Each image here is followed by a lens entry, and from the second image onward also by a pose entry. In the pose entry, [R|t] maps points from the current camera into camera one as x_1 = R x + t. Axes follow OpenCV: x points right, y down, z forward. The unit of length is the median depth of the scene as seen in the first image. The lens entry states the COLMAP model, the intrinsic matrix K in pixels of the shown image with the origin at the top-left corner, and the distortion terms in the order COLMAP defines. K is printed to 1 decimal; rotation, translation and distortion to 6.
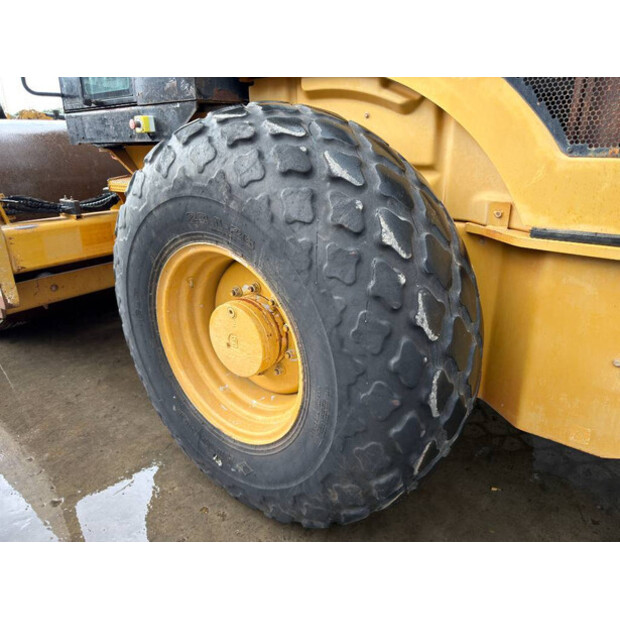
lens RADIAL K [[440.2, 0, 306.6], [0, 440.2, 298.0], [0, 0, 1]] dist [0.088224, -0.126933]
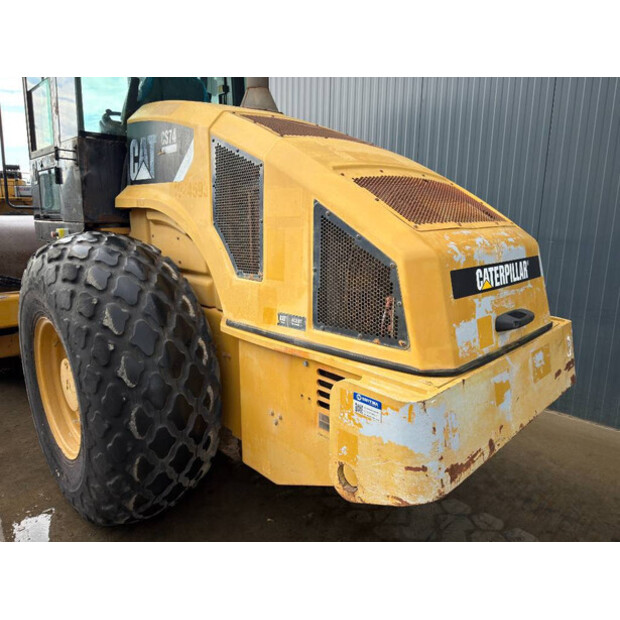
lens RADIAL K [[440.2, 0, 306.6], [0, 440.2, 298.0], [0, 0, 1]] dist [0.088224, -0.126933]
pose [[0.990762, 0.045206, -0.127853, 1.086418], [-0.063952, 0.987134, -0.146548, -0.025491], [0.119583, 0.153370, 0.980906, -0.540685]]
